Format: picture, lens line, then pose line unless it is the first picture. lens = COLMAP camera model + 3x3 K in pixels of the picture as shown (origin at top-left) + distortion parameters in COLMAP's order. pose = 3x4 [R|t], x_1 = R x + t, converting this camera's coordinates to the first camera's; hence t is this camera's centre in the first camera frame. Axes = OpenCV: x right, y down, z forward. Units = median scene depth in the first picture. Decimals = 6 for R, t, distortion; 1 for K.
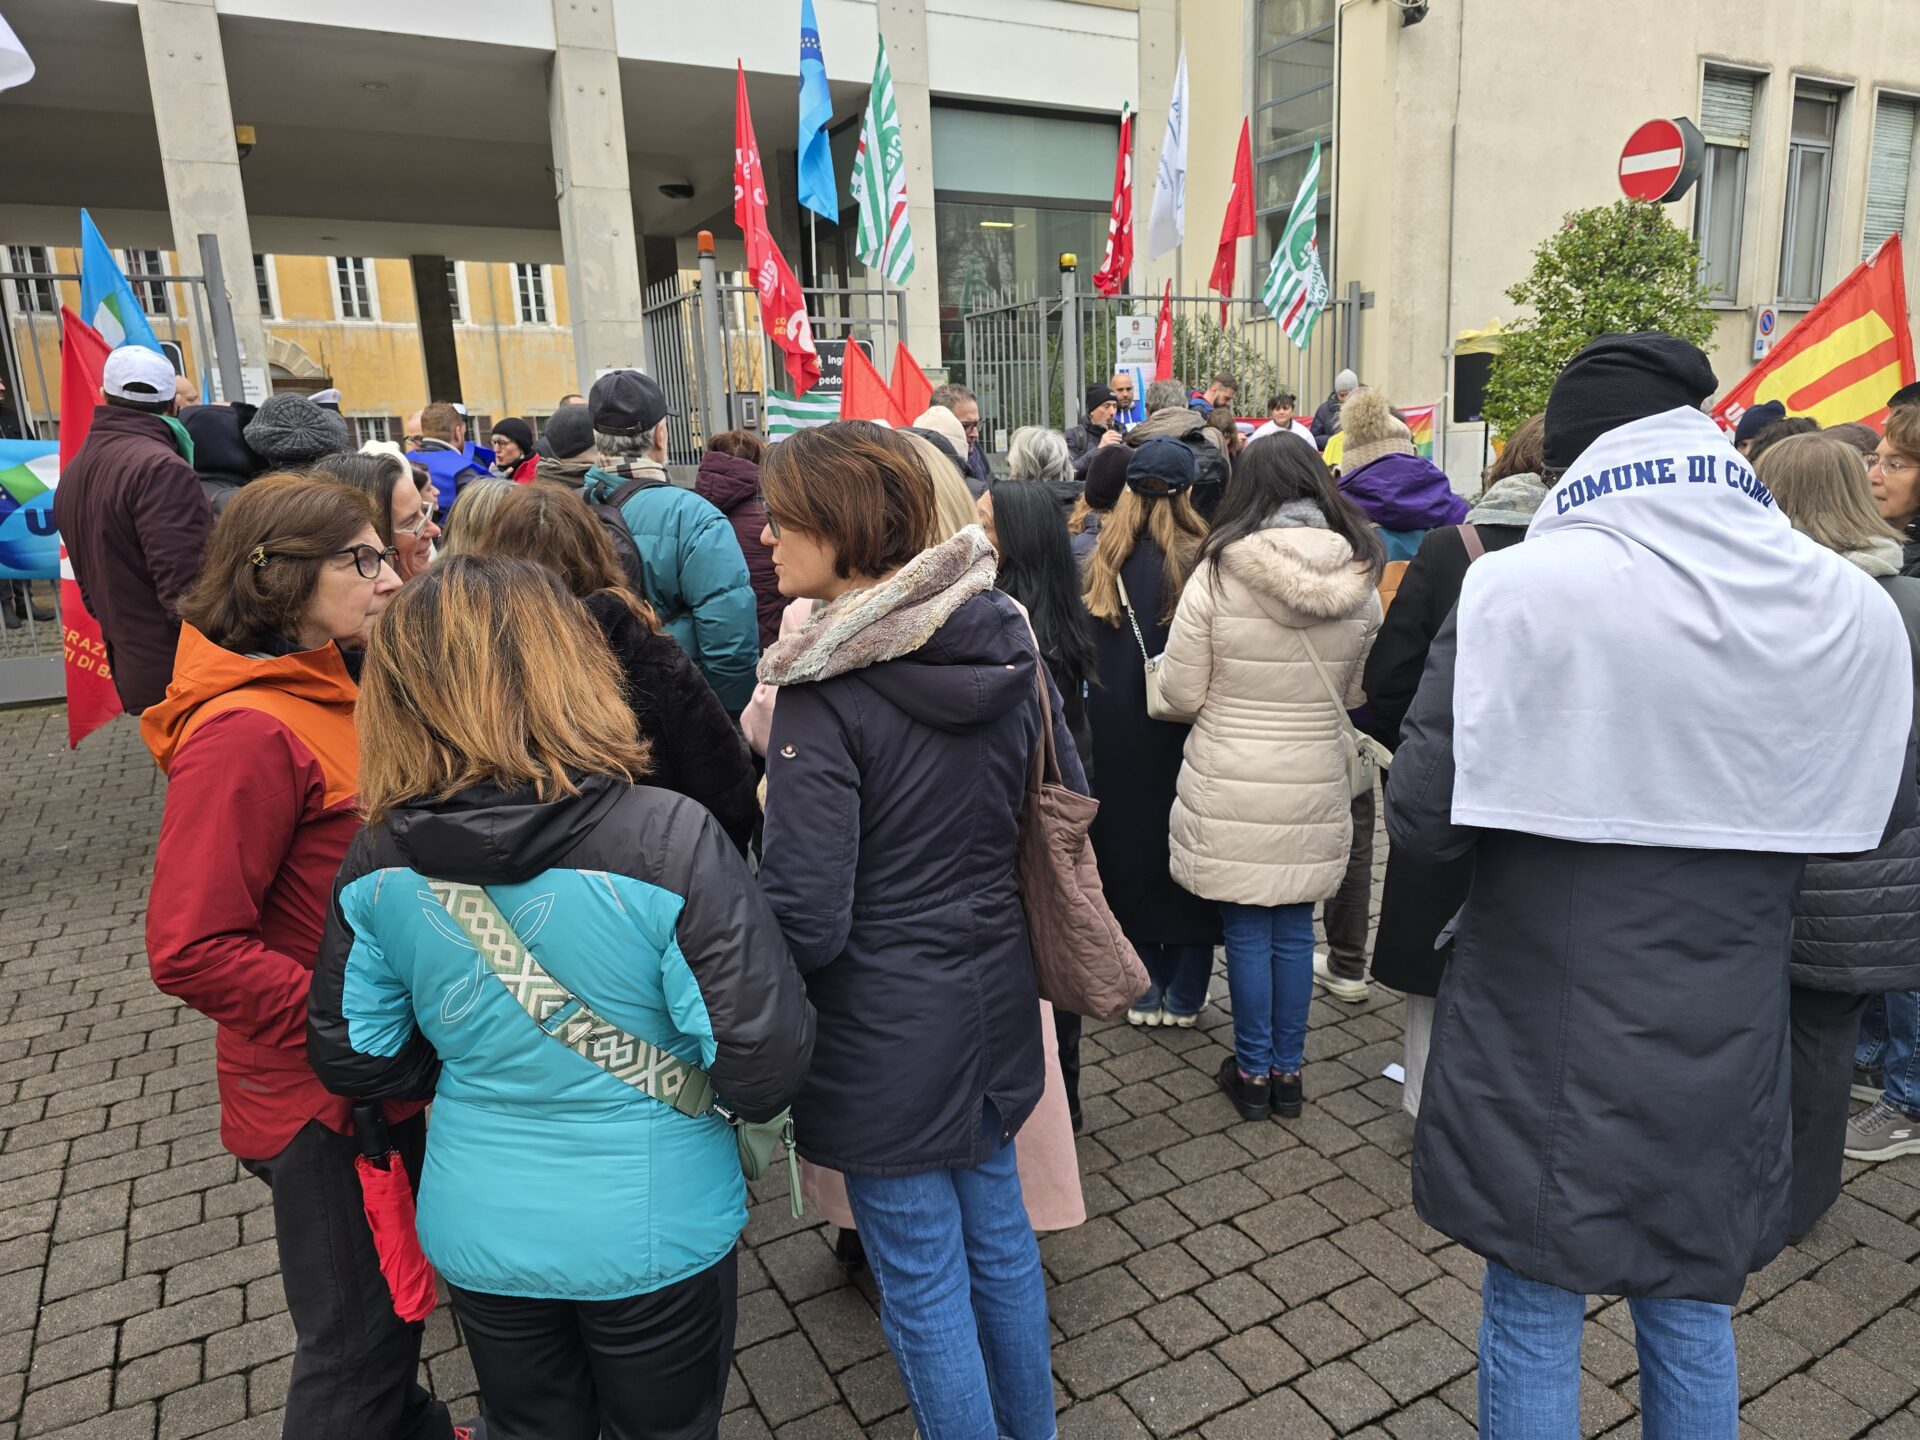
lens RADIAL K [[1317.6, 0, 970.4], [0, 1317.6, 727.3], [0, 0, 1]] dist [0.027557, -0.013324]
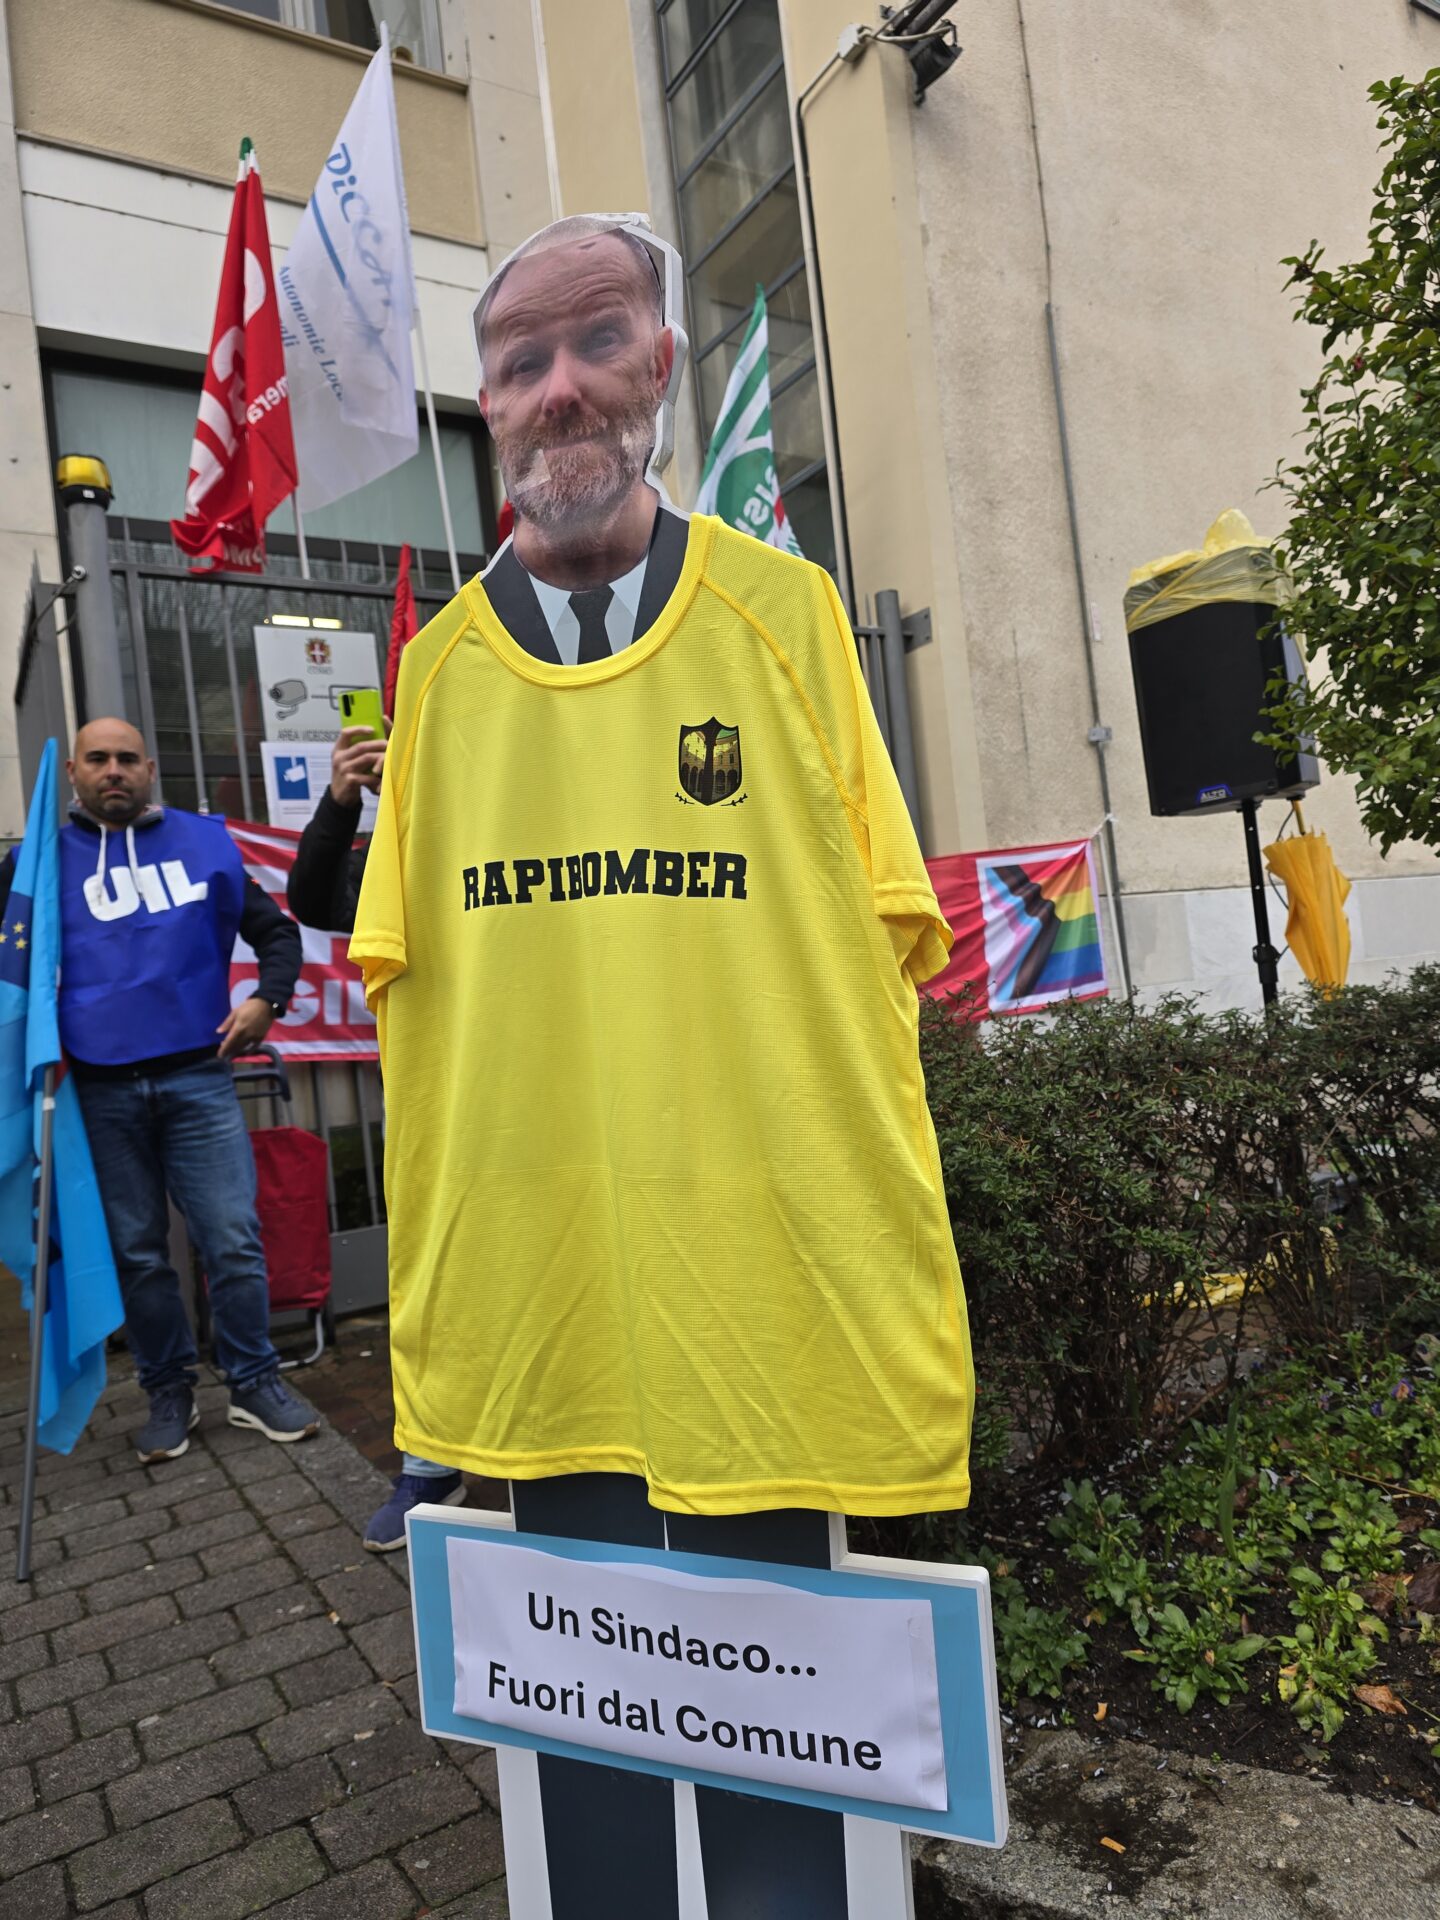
lens RADIAL K [[1317.6, 0, 713.6], [0, 1317.6, 977.2], [0, 0, 1]] dist [0.027557, -0.013324]
pose [[0.996137, -0.065642, 0.058322, 0.193118], [0.077221, 0.971067, -0.225977, -0.102319], [-0.041801, 0.229607, 0.972385, 0.577550]]
